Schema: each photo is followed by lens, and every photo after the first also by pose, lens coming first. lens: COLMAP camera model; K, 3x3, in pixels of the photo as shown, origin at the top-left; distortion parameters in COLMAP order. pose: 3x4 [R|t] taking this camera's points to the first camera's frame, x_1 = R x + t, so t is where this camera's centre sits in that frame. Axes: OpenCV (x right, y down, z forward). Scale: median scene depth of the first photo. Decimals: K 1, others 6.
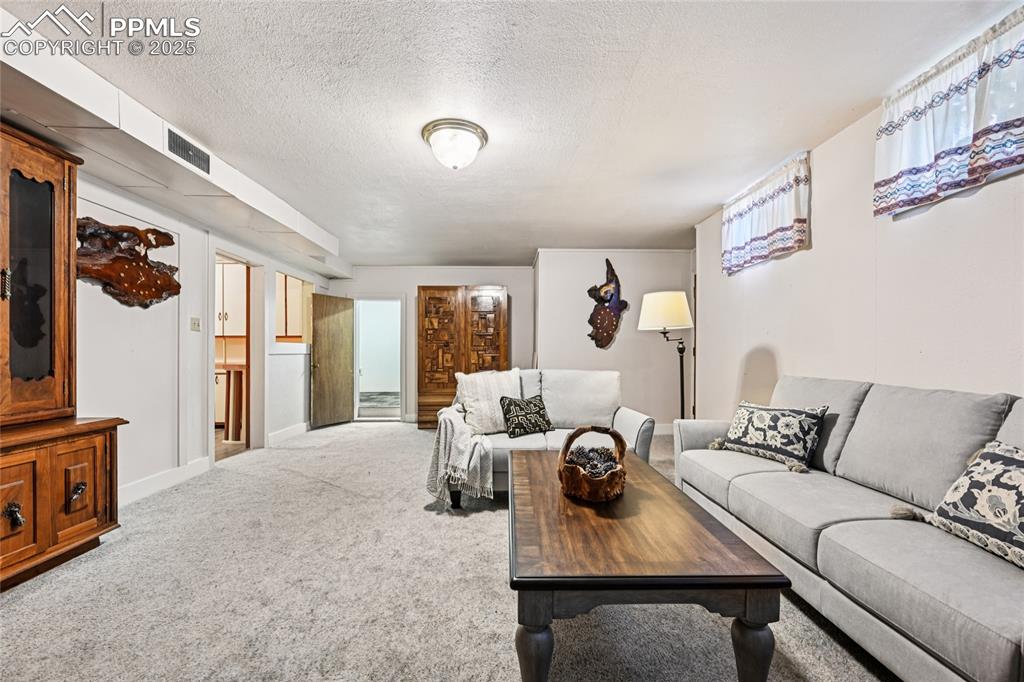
lens RADIAL K [[407.9, 0, 511.7], [0, 407.9, 351.3], [0, 0, 1]] dist [0.001427, 0.000593]
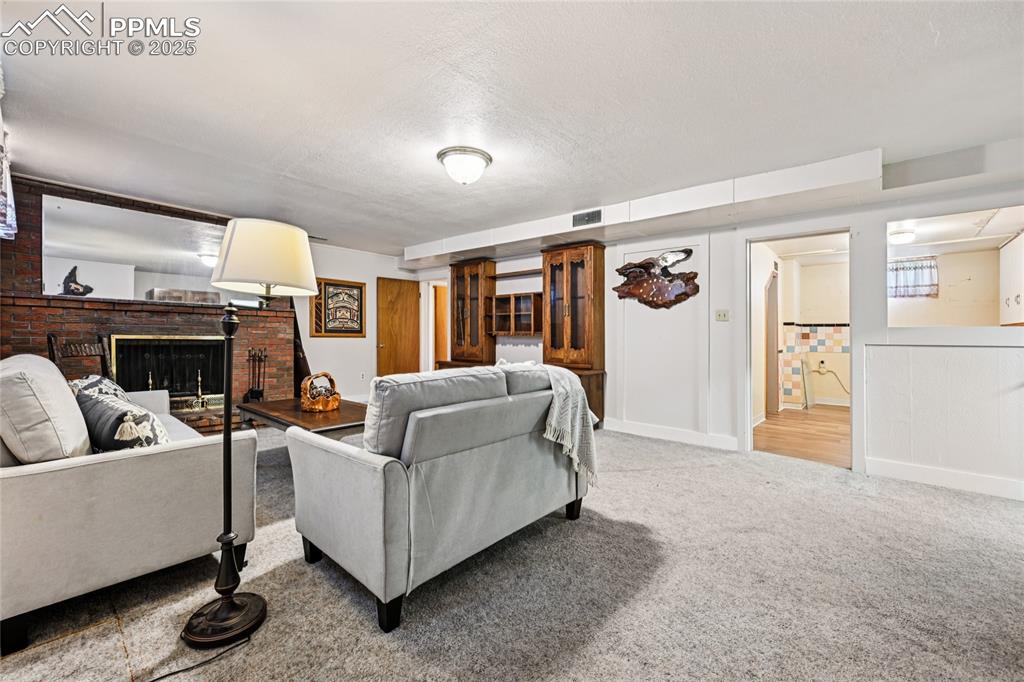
lens RADIAL K [[407.9, 0, 517.5], [0, 407.9, 338.5], [0, 0, 1]] dist [0.001427, 0.000593]
pose [[-0.673481, -0.009159, -0.739148, 0.552581], [-0.015822, 0.999873, 0.002026, 0.006557], [0.739036, 0.013059, -0.673540, 1.667053]]
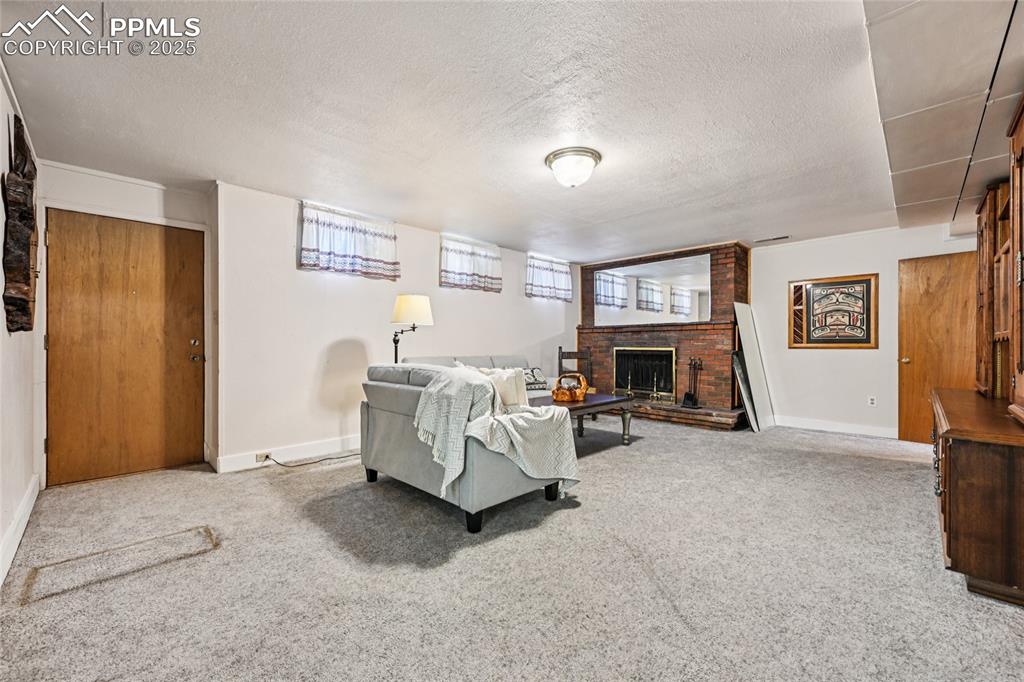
lens RADIAL K [[407.9, 0, 519.7], [0, 407.9, 344.6], [0, 0, 1]] dist [0.001427, 0.000593]
pose [[-0.704051, -0.000166, 0.710149, -0.757814], [-0.001809, 0.999997, -0.001560, 0.008401], [-0.710147, -0.002383, -0.704049, 1.692784]]
